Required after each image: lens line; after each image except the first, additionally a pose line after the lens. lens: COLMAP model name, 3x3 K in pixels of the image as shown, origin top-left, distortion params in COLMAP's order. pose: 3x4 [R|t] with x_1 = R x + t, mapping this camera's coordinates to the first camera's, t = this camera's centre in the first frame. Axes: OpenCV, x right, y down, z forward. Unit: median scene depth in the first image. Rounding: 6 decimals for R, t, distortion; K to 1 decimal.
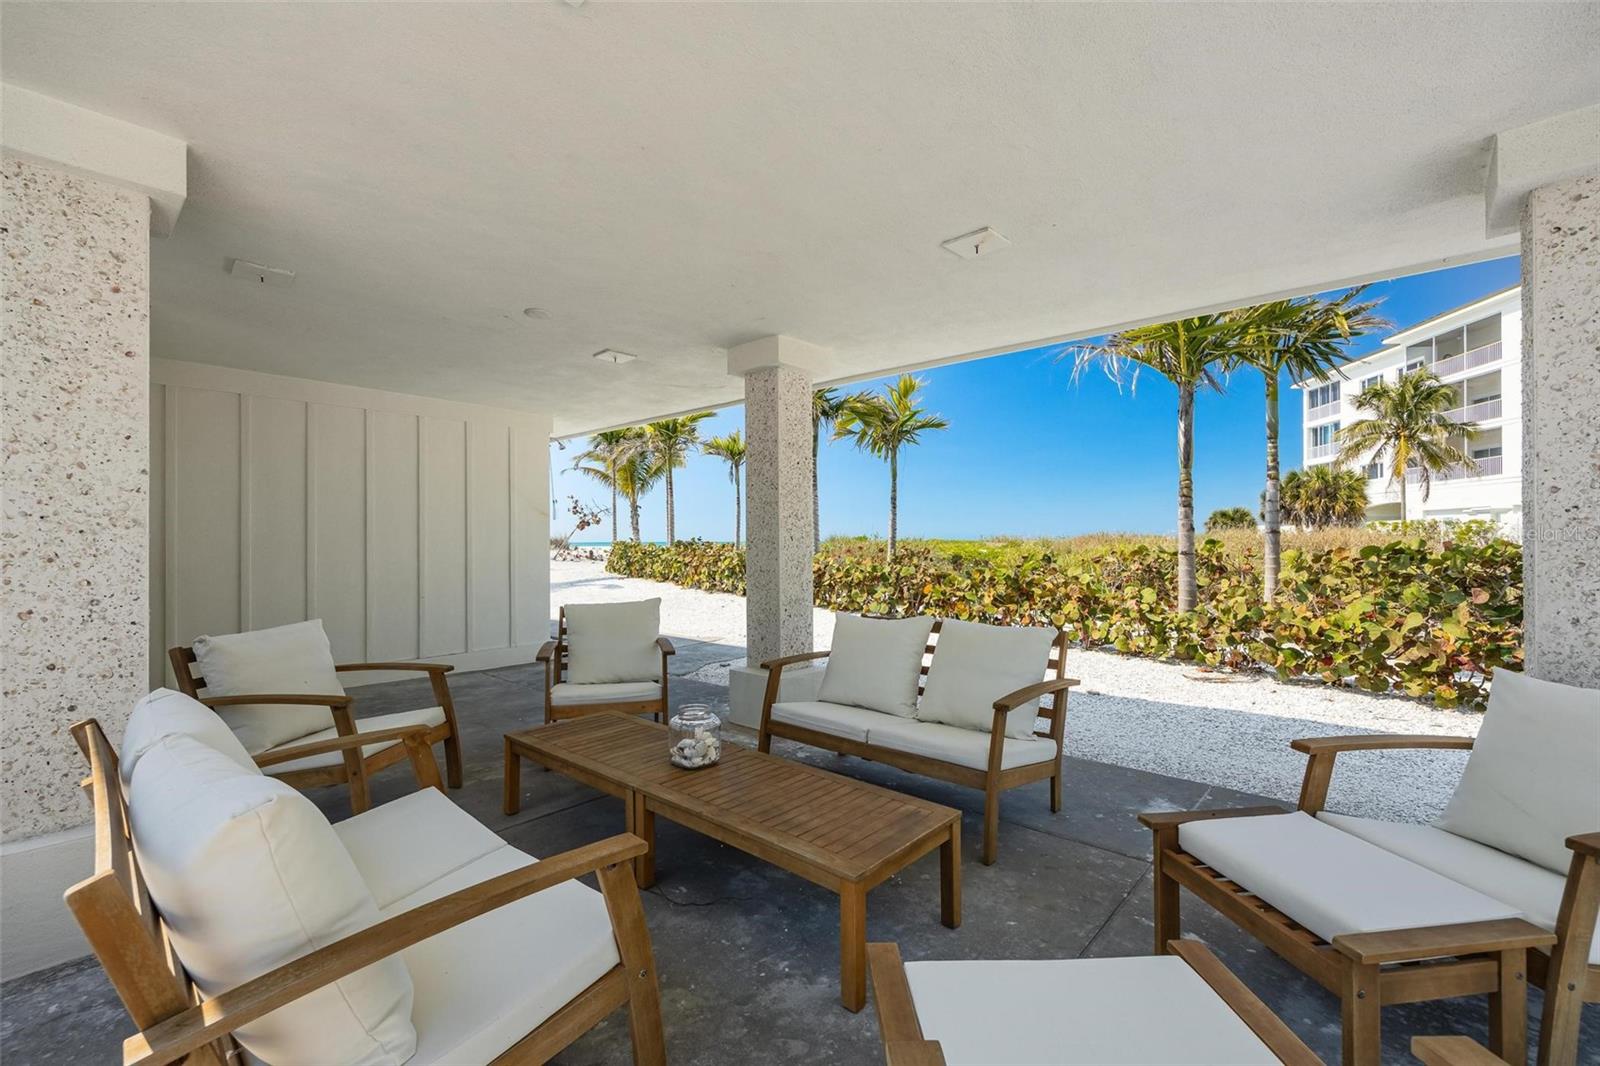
lens RADIAL K [[693.6, 0, 800.0], [0, 693.6, 533.0], [0, 0, 1]] dist [0.010825, 0.000136]
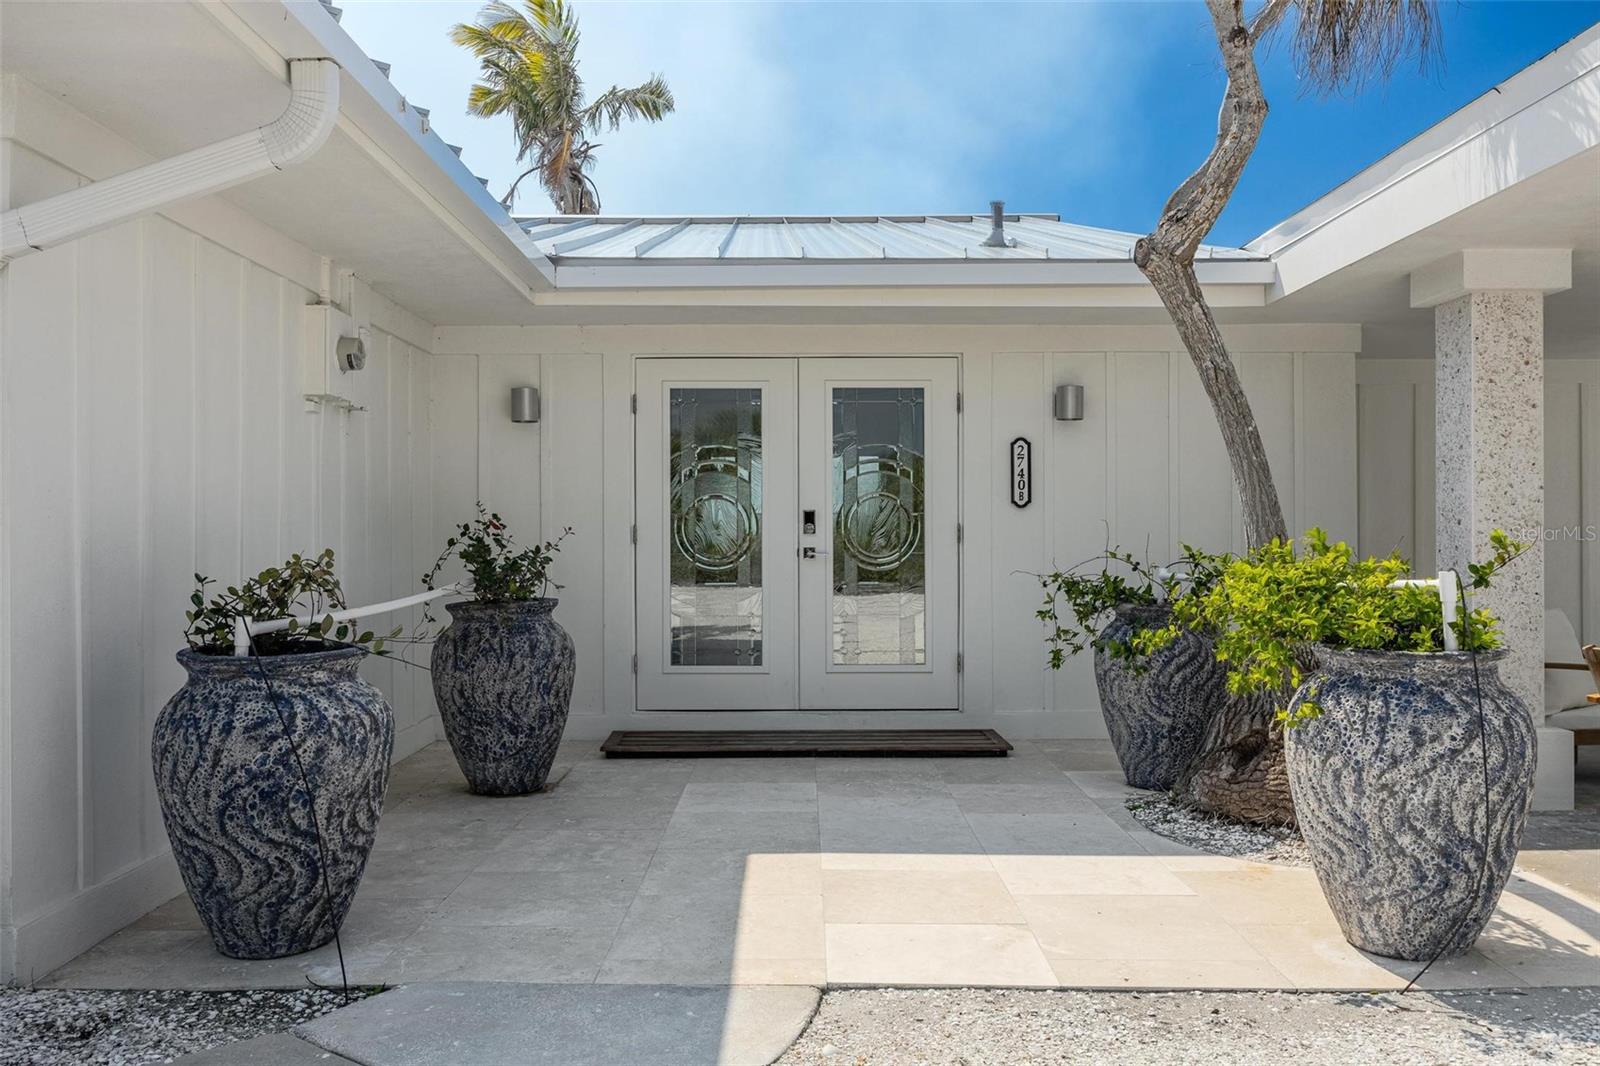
lens RADIAL K [[1255.6, 0, 800.0], [0, 1255.6, 533.0], [0, 0, 1]] dist [0.005265, -0.000711]
pose [[0.674554, 0.001612, -0.738224, -0.069071], [0.007920, 0.999924, 0.009421, -0.031324], [0.738183, -0.012202, 0.674490, -1.854389]]
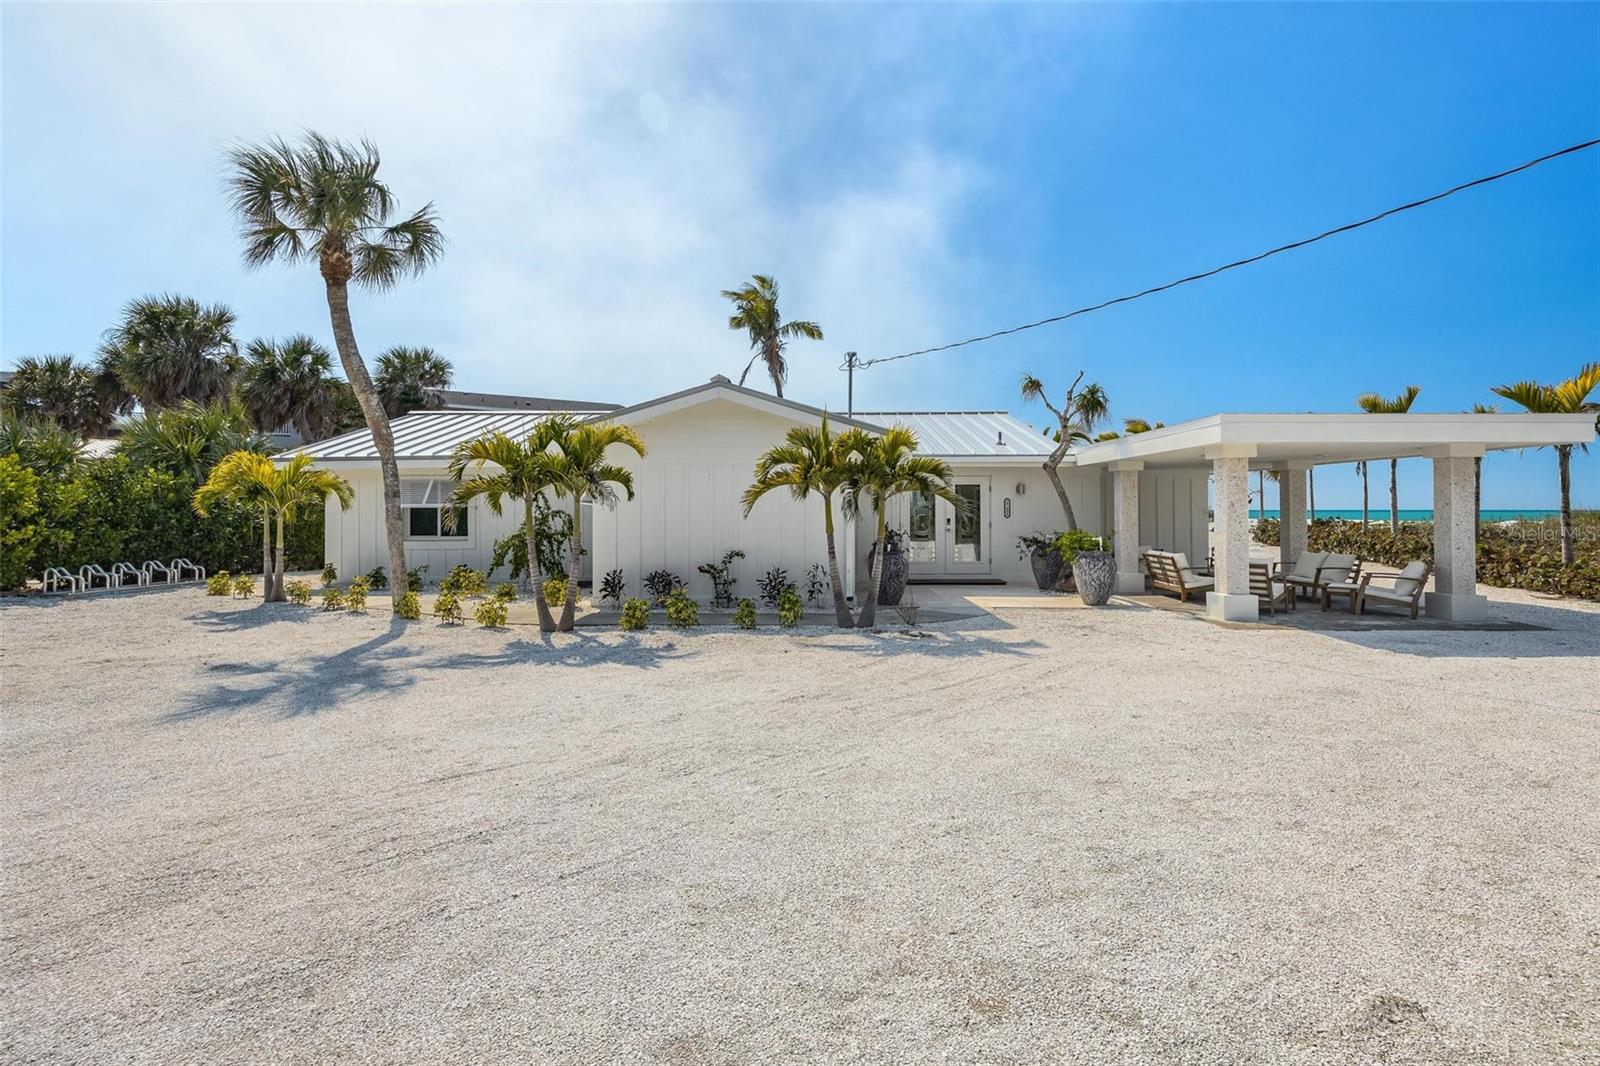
lens RADIAL K [[740.9, 0, 827.0], [0, 740.9, 507.1], [0, 0, 1]] dist [0.015471, 0.000500]
pose [[0.684237, 0.002046, -0.729257, 1.922817], [0.005109, 0.999958, 0.007598, -0.232877], [0.729242, -0.008925, 0.684198, -5.391726]]
